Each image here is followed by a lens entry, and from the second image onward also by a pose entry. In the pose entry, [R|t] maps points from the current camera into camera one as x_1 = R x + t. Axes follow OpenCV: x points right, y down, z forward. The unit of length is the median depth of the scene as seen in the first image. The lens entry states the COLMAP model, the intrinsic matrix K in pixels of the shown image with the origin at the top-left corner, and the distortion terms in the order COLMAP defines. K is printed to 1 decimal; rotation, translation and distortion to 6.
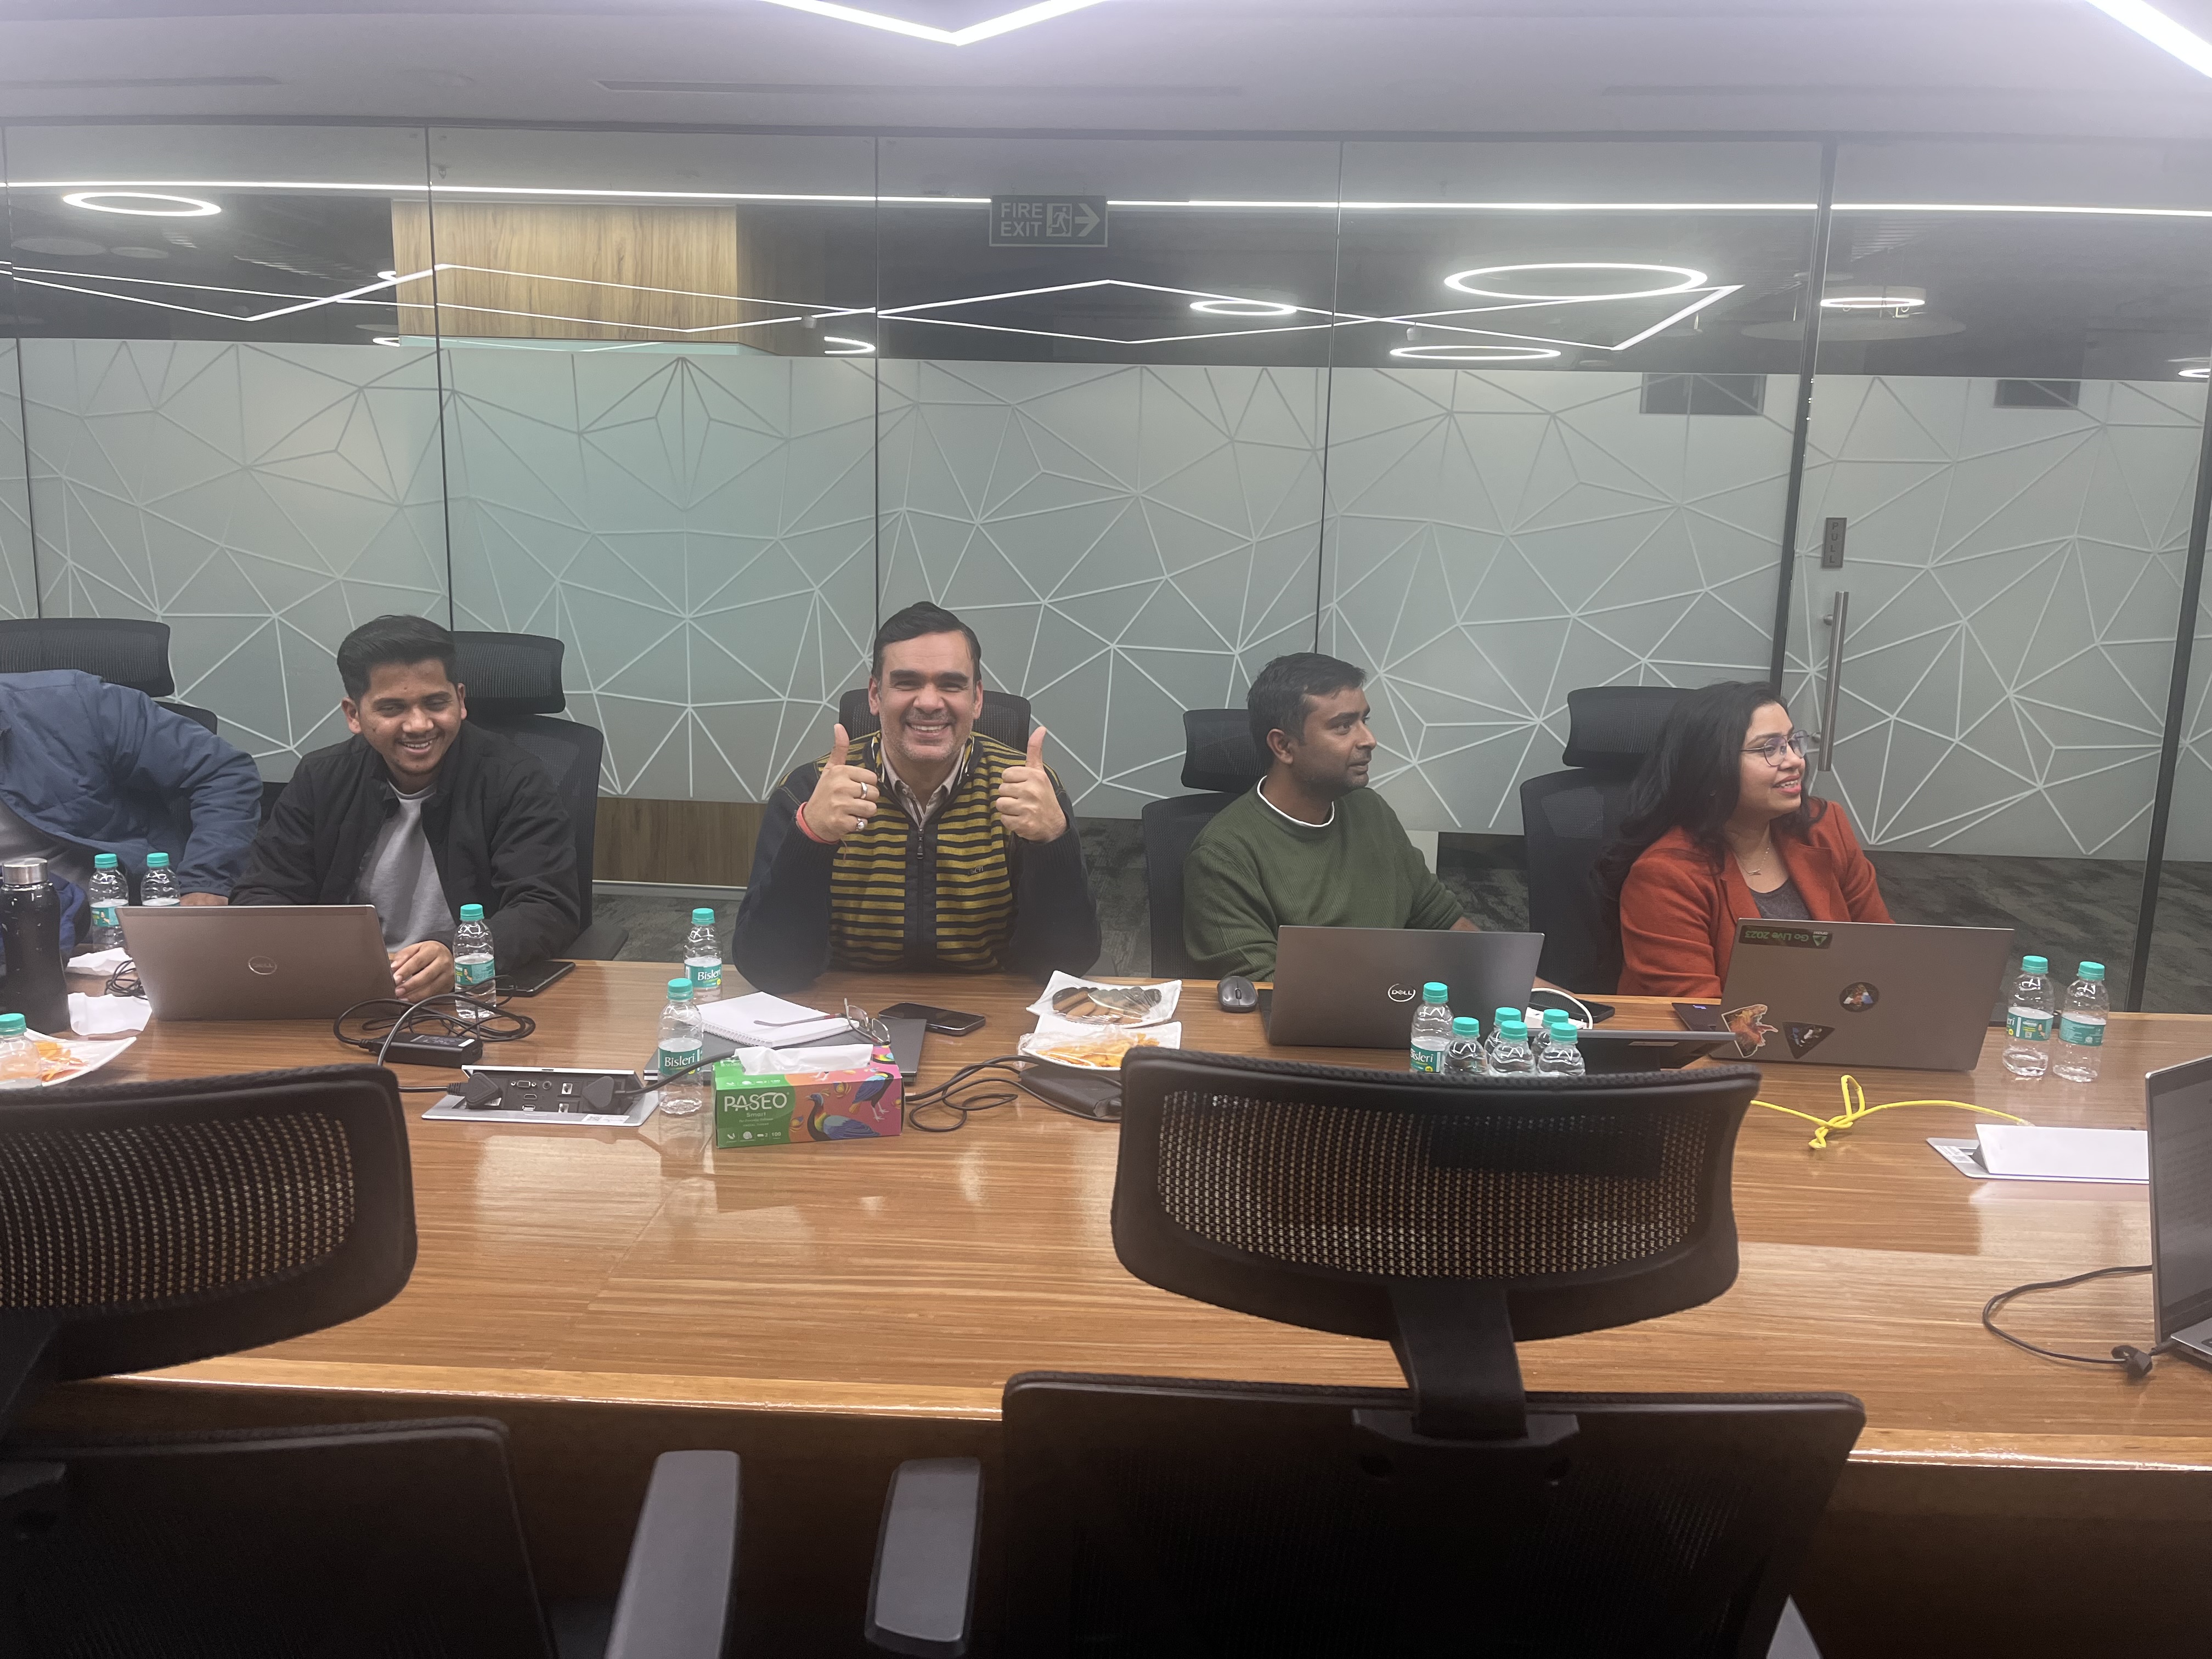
lens RADIAL K [[1628.7, 0, 1126.0], [0, 1628.7, 842.8], [0, 0, 1]] dist [0.001844, -0.024216]
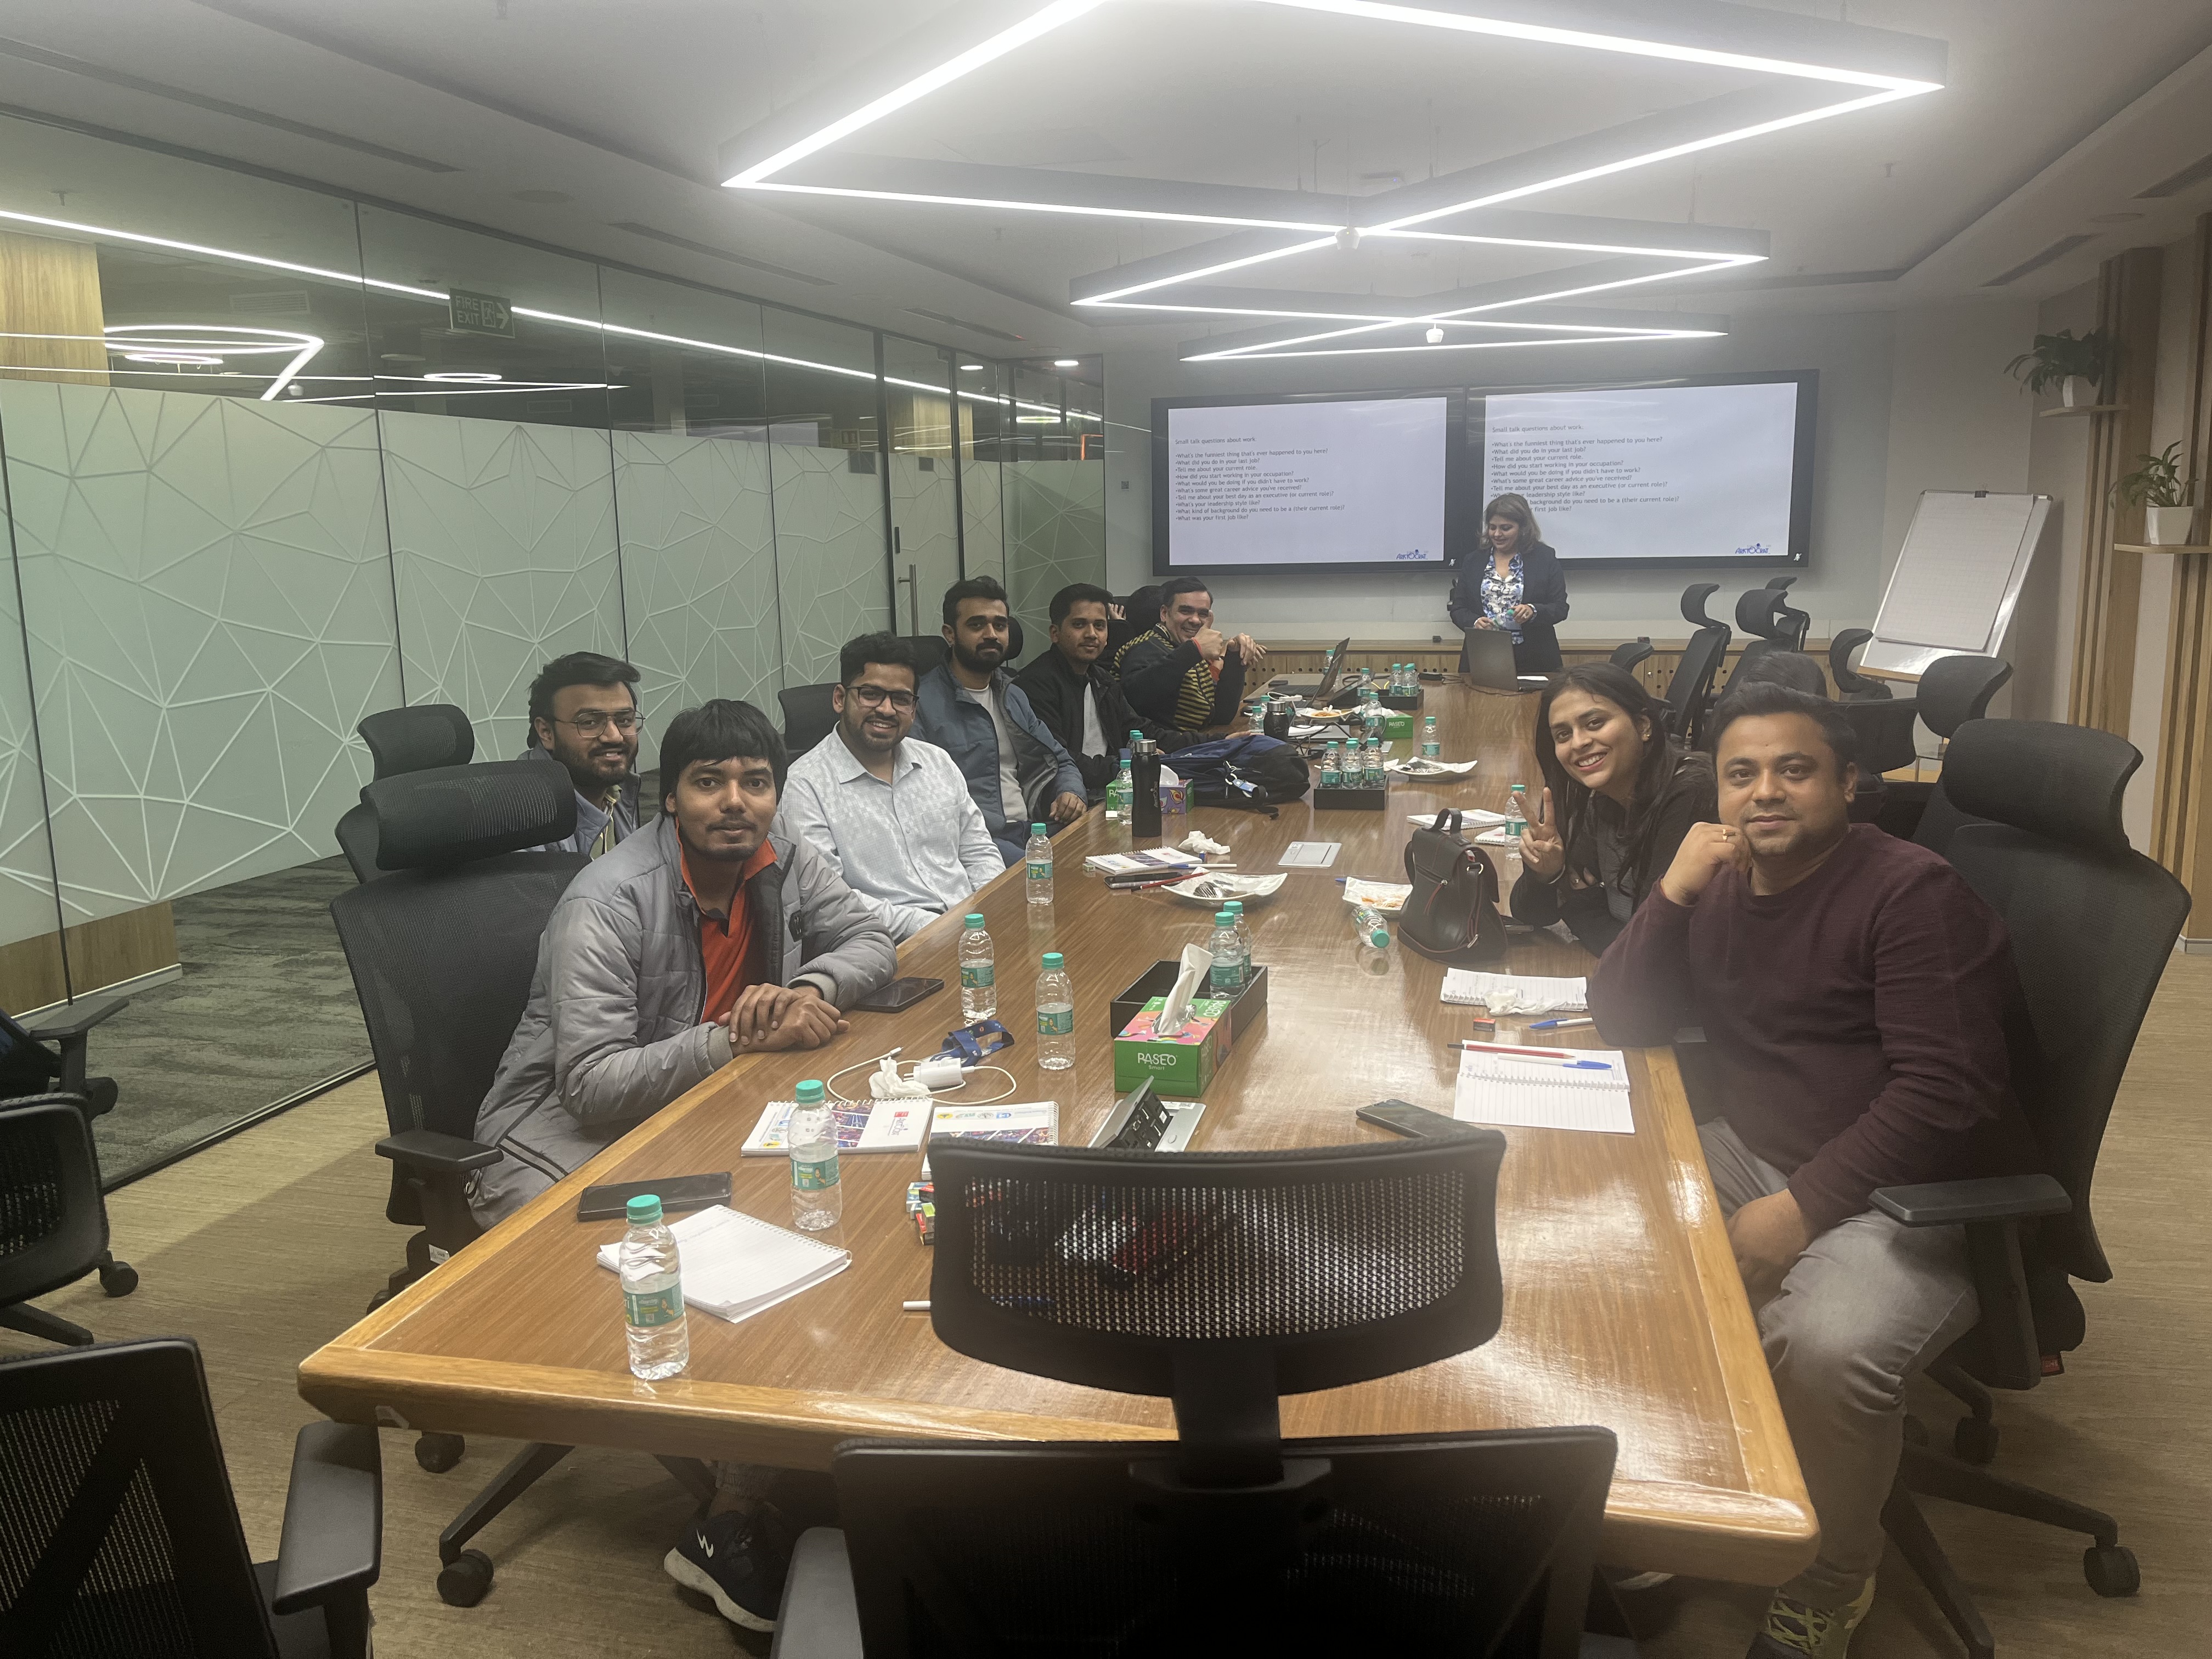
lens RADIAL K [[1628.7, 0, 1105.4], [0, 1628.7, 826.0], [0, 0, 1]] dist [0.001844, -0.024216]
pose [[0.219384, -0.207549, 0.953307, -1.315915], [0.223022, 0.961908, 0.158097, -0.105334], [-0.949806, 0.177925, 0.257315, 0.324326]]
